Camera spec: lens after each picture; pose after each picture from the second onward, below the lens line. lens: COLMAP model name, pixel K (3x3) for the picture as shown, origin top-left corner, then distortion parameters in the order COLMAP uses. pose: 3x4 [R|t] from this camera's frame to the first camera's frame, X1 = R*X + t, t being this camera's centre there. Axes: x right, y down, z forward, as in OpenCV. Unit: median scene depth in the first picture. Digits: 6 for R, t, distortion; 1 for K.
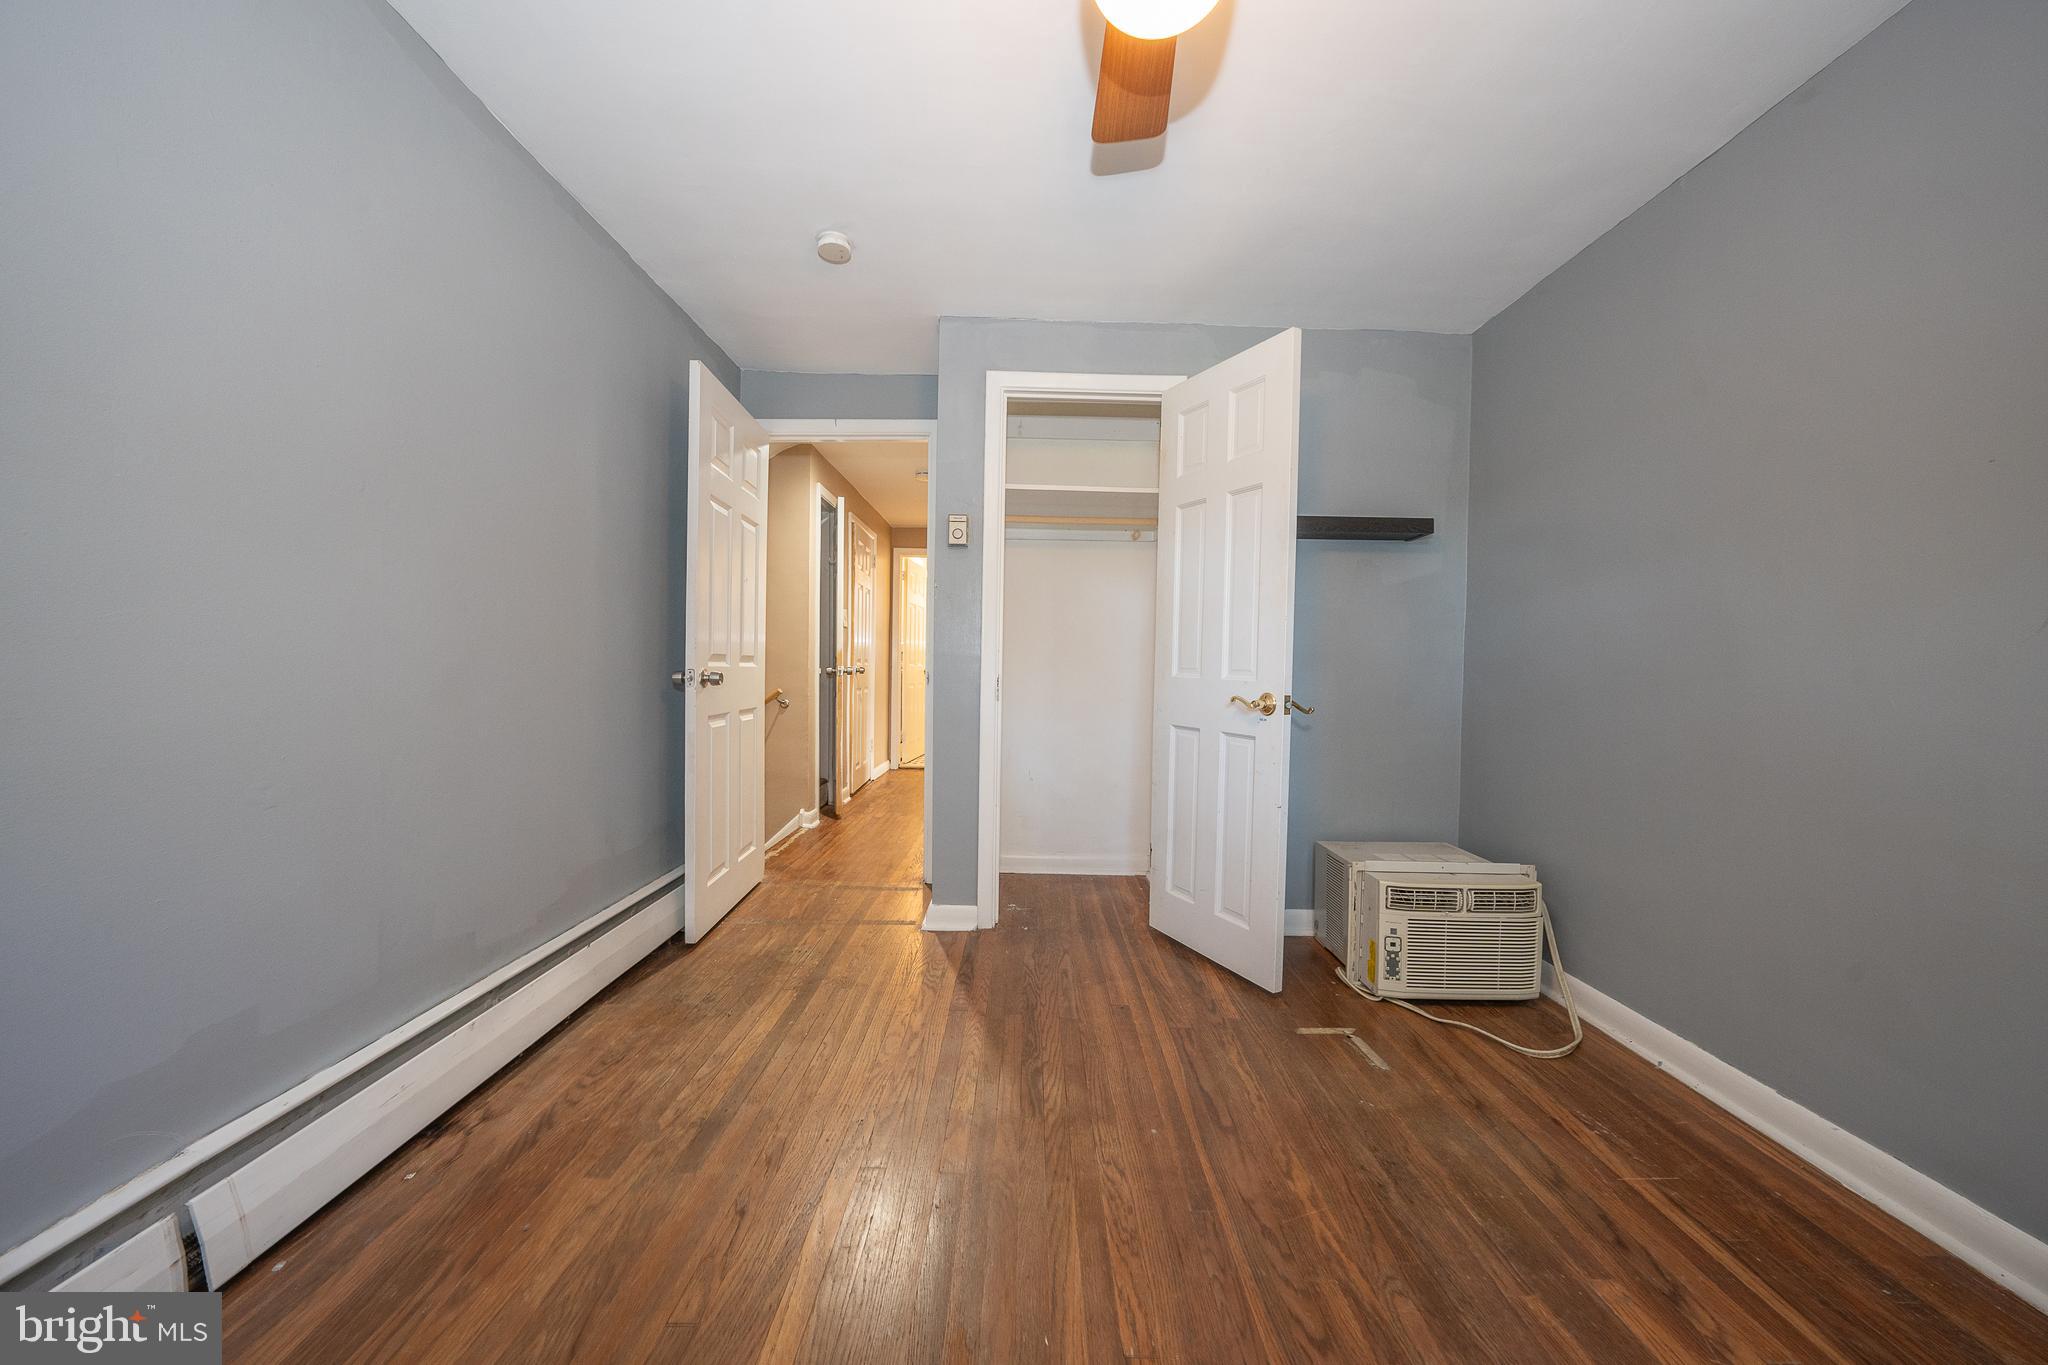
lens RADIAL K [[702.9, 0, 1031.8], [0, 702.9, 683.3], [0, 0, 1]] dist [-0.018743, 0.001888]
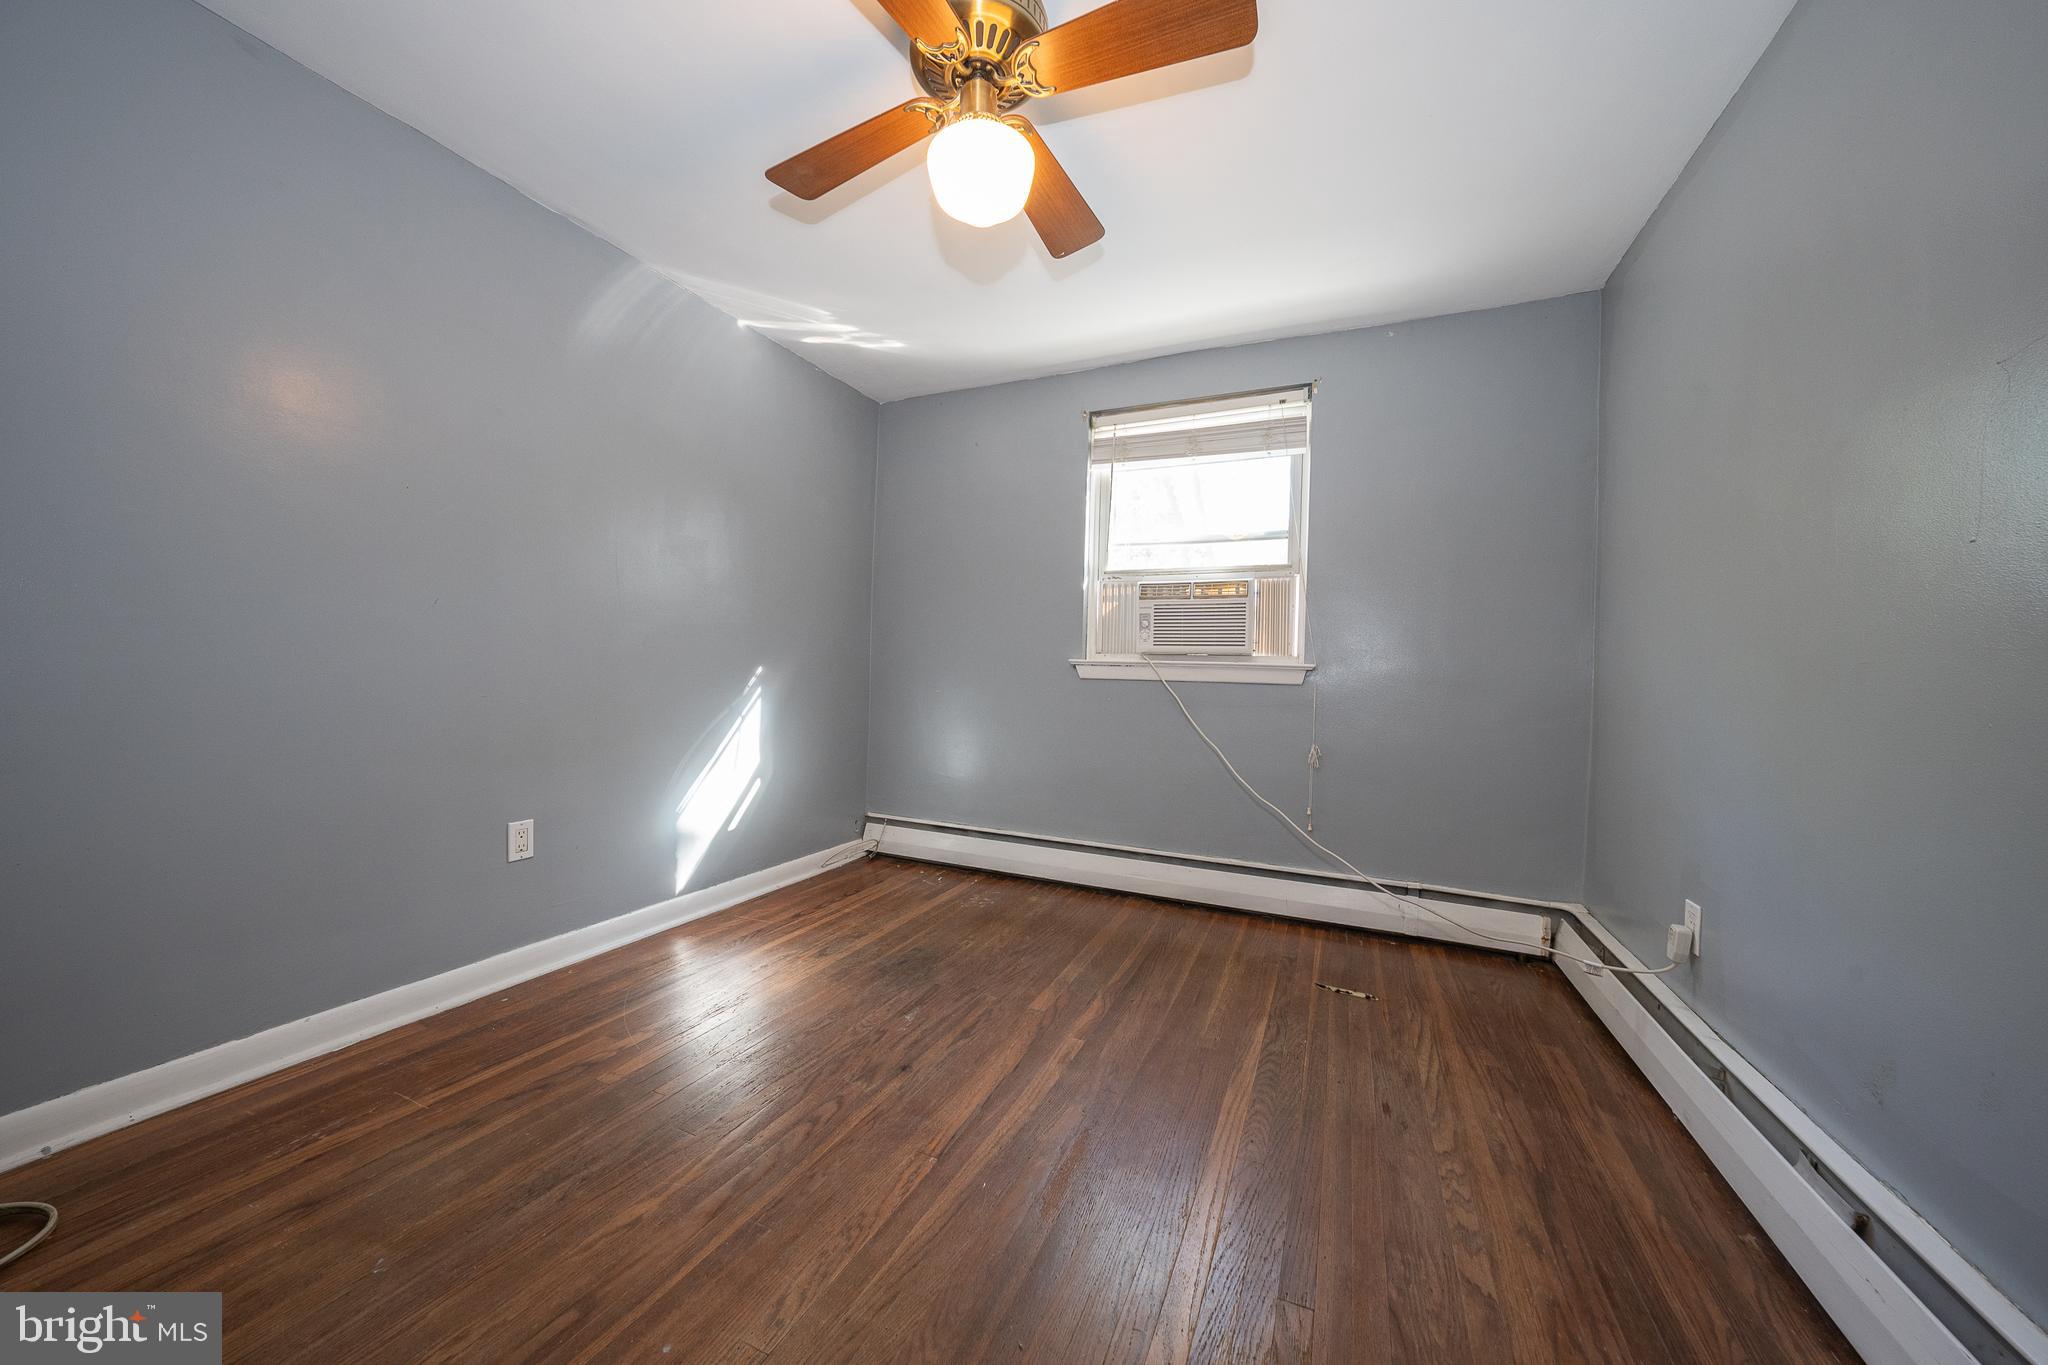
lens RADIAL K [[702.9, 0, 1023.5], [0, 702.9, 672.6], [0, 0, 1]] dist [-0.018743, 0.001888]
pose [[-0.909043, -0.034399, 0.415280, -0.426961], [-0.027364, 0.999364, 0.022881, 0.003017], [-0.415803, 0.009436, -0.909406, 1.695169]]
